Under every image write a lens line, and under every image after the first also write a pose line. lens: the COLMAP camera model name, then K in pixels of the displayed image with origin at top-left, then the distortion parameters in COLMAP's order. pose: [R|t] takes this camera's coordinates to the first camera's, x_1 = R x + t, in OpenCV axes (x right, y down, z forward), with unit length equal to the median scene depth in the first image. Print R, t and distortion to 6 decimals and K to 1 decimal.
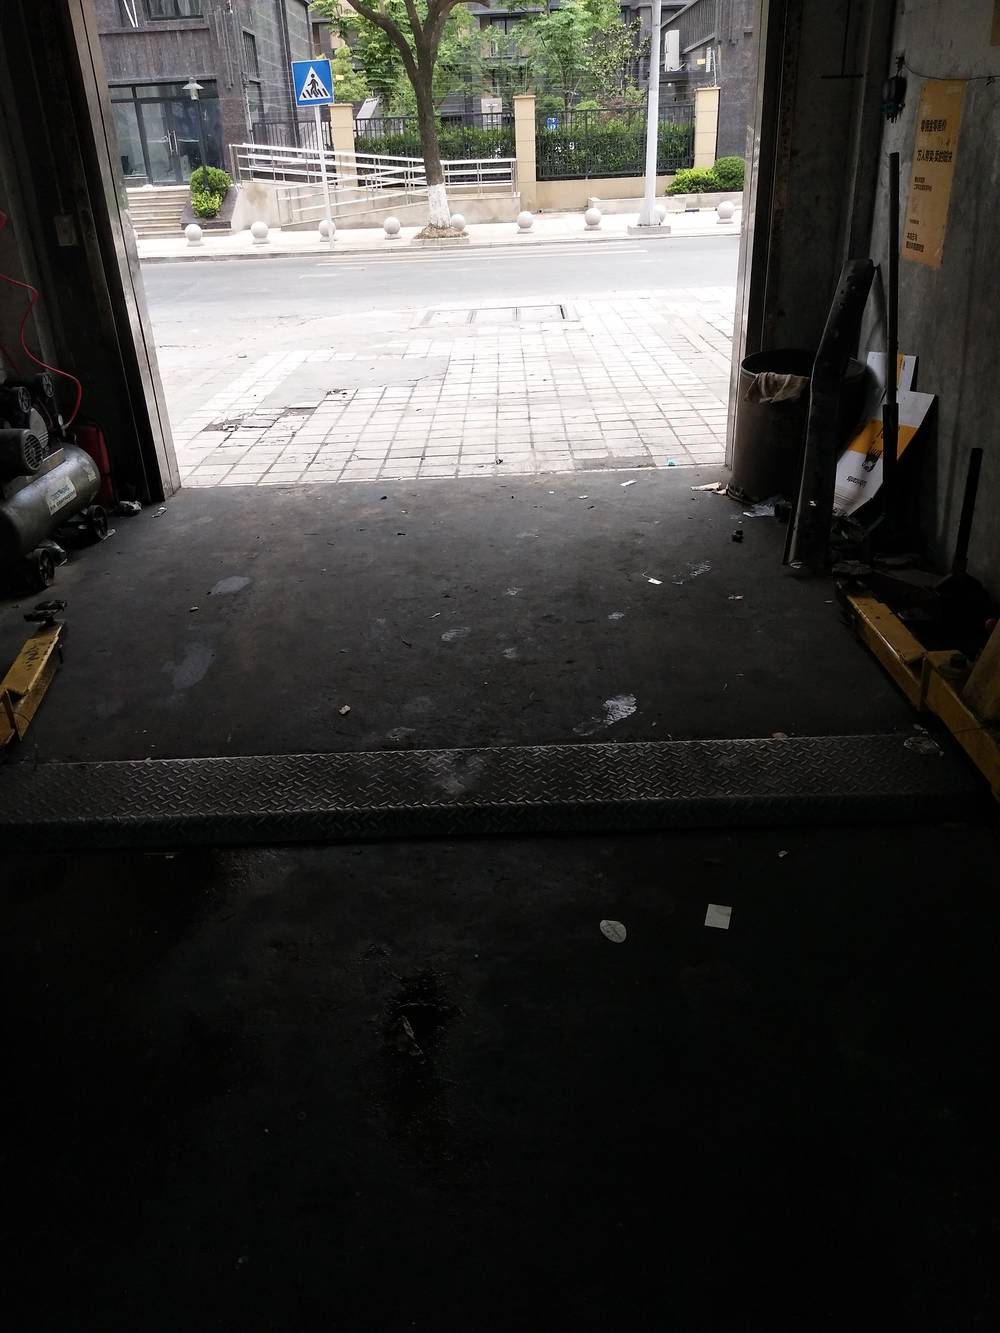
lens RADIAL K [[1018.4, 0, 500.2], [0, 1018.4, 695.9], [0, 0, 1]] dist [0.073372, -0.084015]
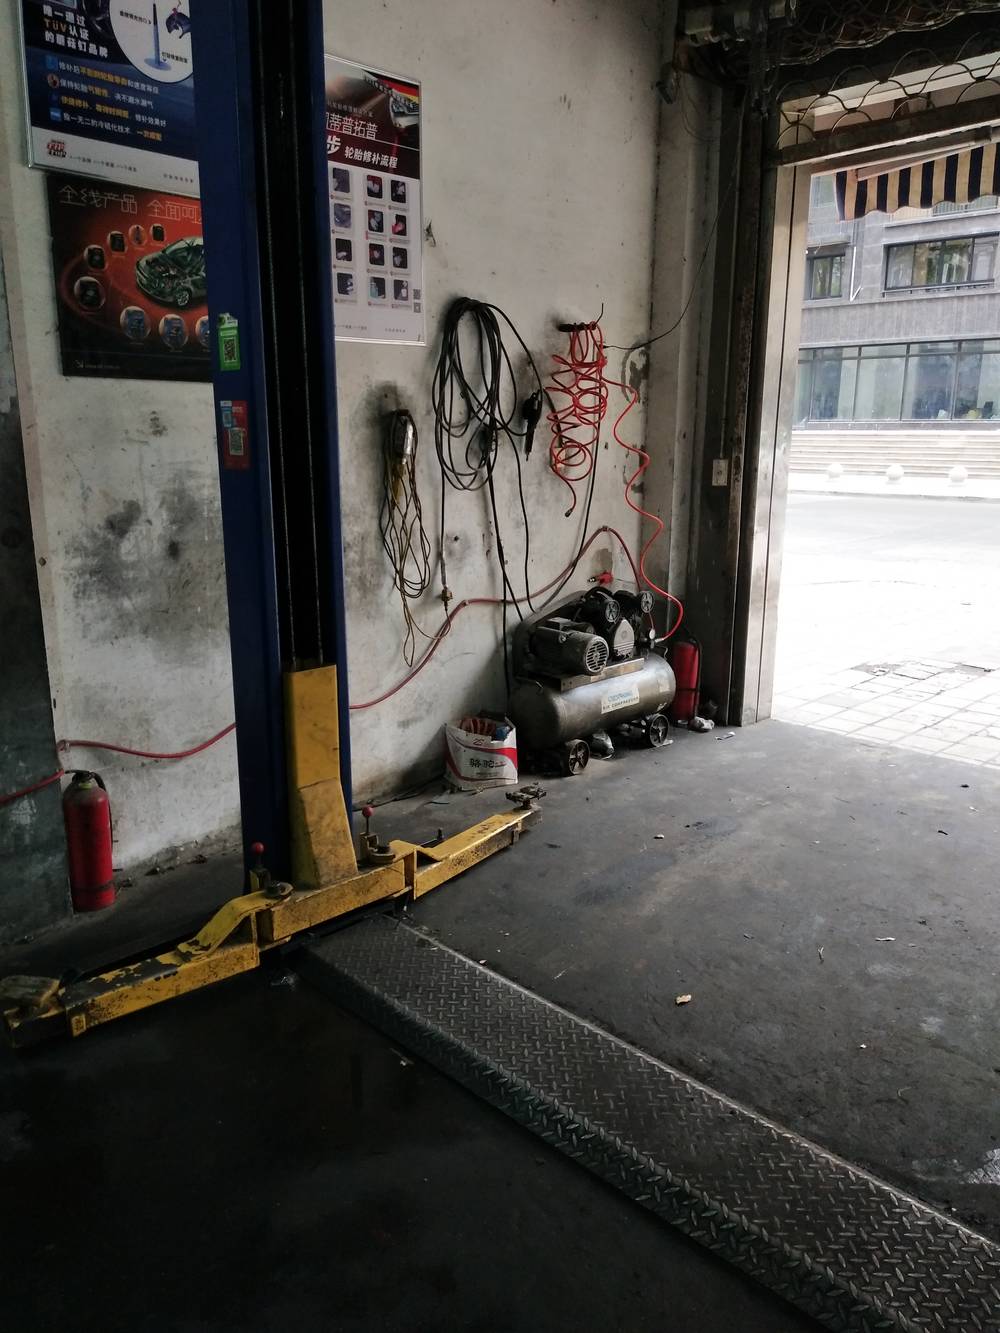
lens RADIAL K [[1018.4, 0, 500.2], [0, 1018.4, 695.9], [0, 0, 1]] dist [0.073372, -0.084015]
pose [[0.701147, 0.226084, -0.676224, 0.197202], [-0.355651, 0.932887, -0.056863, -0.088648], [0.617985, 0.280369, 0.734498, 0.134637]]
